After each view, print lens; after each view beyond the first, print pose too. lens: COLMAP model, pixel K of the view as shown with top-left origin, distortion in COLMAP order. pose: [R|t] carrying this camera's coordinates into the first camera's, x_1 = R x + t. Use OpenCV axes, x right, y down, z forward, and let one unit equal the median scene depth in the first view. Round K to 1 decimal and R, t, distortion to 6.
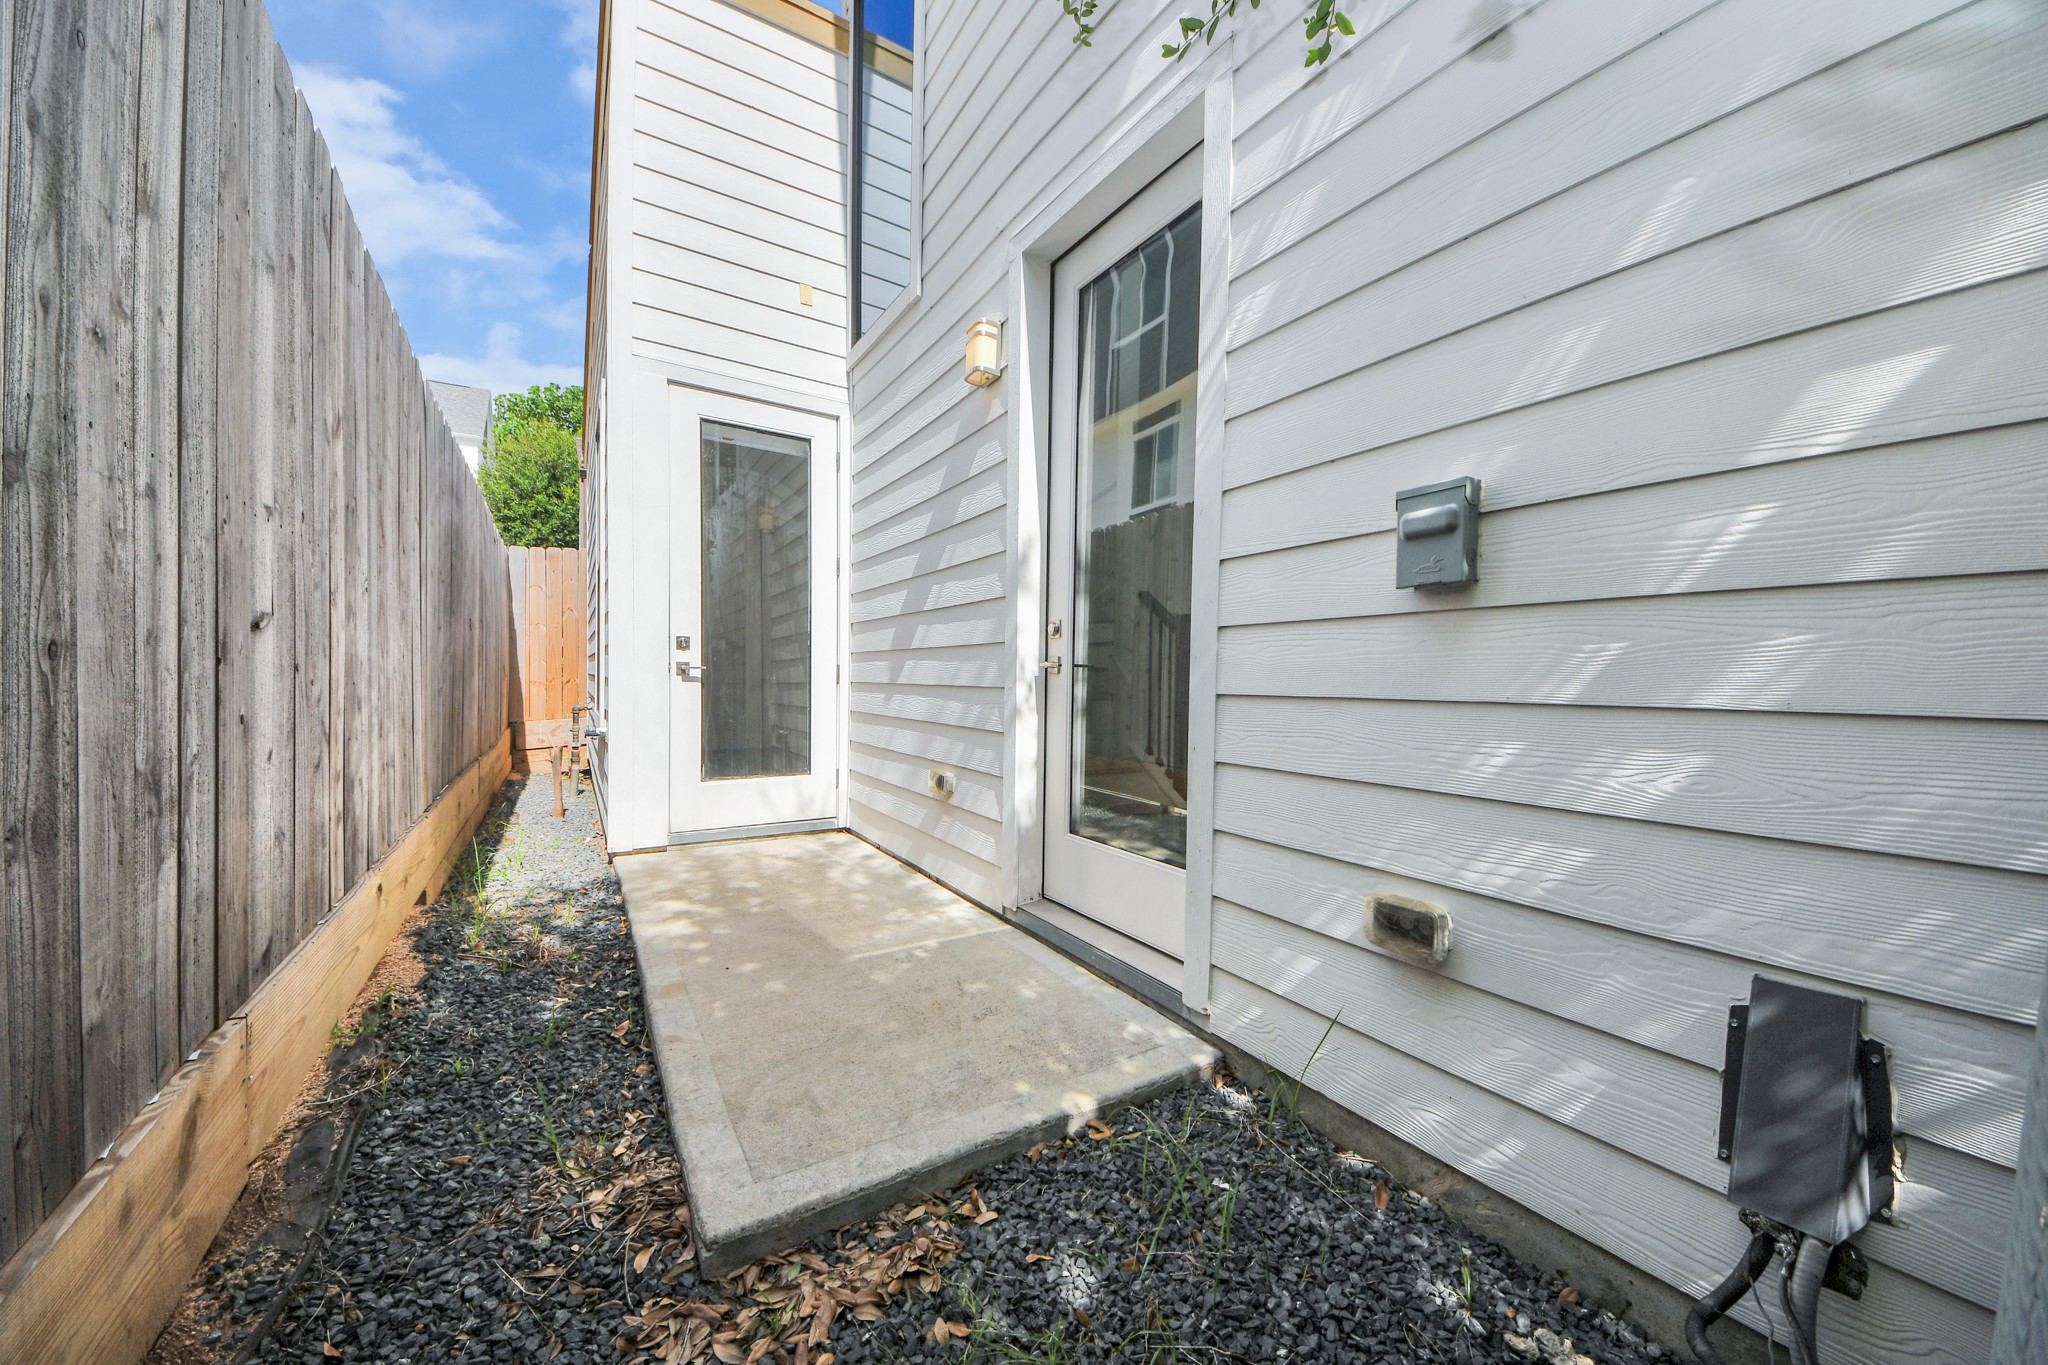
lens RADIAL K [[720.6, 0, 1027.6], [0, 720.6, 690.4], [0, 0, 1]] dist [0.016289, -0.014129]
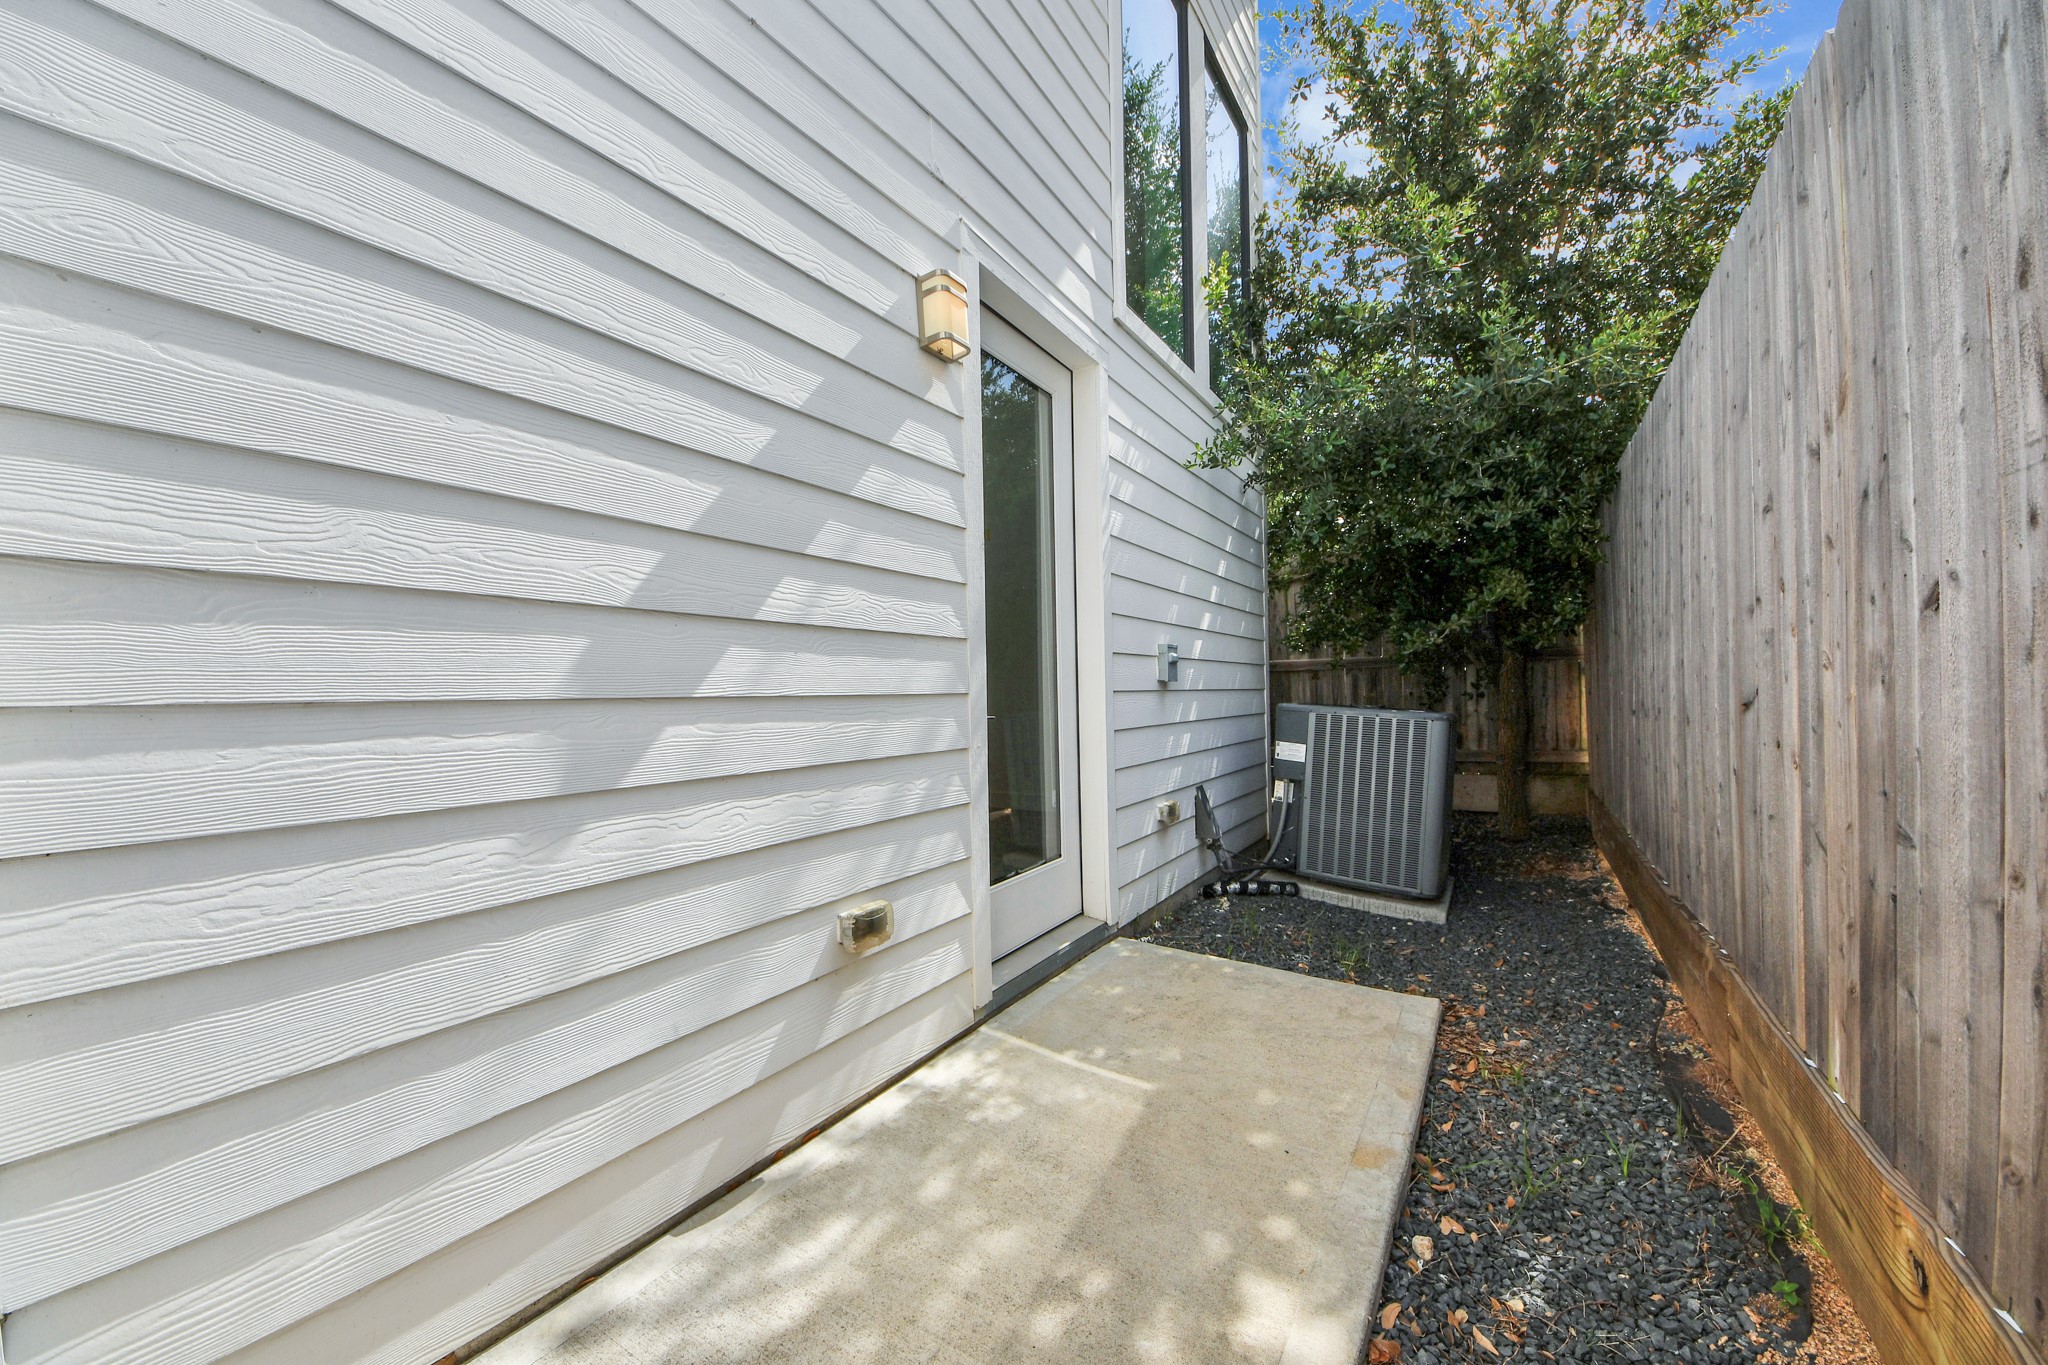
lens RADIAL K [[737.5, 0, 1018.1], [0, 737.5, 681.7], [0, 0, 1]] dist [0.048077, -0.028890]
pose [[-0.419854, 0.002752, 0.907587, -0.821894], [0.019796, 0.999785, 0.006126, -0.083706], [-0.907376, 0.020539, -0.419819, 1.289296]]
